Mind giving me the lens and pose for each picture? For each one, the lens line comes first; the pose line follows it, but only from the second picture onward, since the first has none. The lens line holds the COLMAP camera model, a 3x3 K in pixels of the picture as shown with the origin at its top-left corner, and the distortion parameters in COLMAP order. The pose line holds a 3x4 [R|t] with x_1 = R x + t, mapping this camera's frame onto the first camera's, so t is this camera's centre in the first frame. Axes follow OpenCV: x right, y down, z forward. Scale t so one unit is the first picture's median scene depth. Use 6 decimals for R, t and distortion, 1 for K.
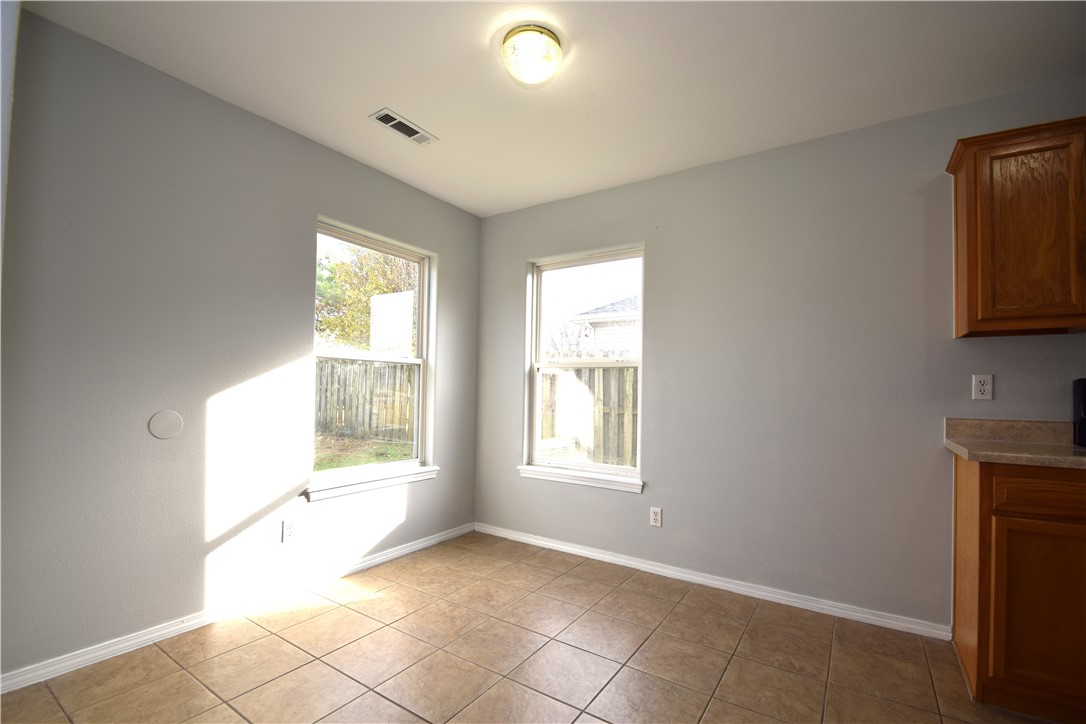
lens RADIAL K [[481.6, 0, 542.3], [0, 481.6, 384.3], [0, 0, 1]] dist [-0.000498, -0.009234]
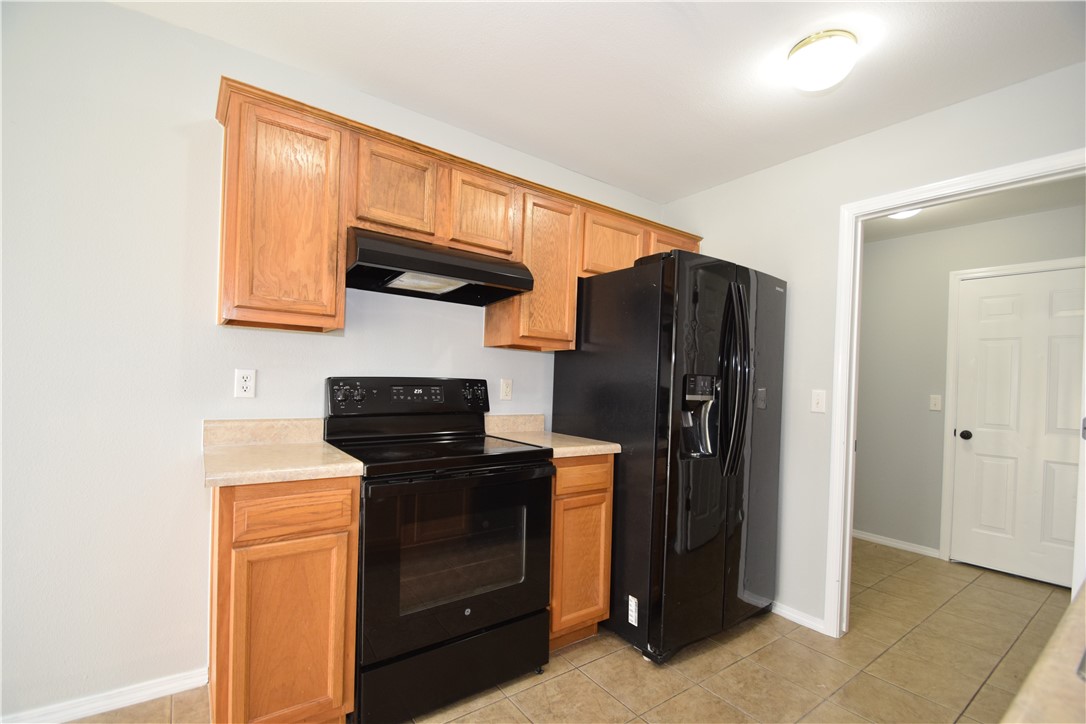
lens RADIAL K [[481.6, 0, 542.3], [0, 481.6, 384.3], [0, 0, 1]] dist [-0.000498, -0.009234]
pose [[0.344052, -0.010729, 0.938889, 0.323891], [-0.043310, 0.998689, 0.027283, -0.047305], [-0.937951, -0.050050, 0.343136, 0.212948]]
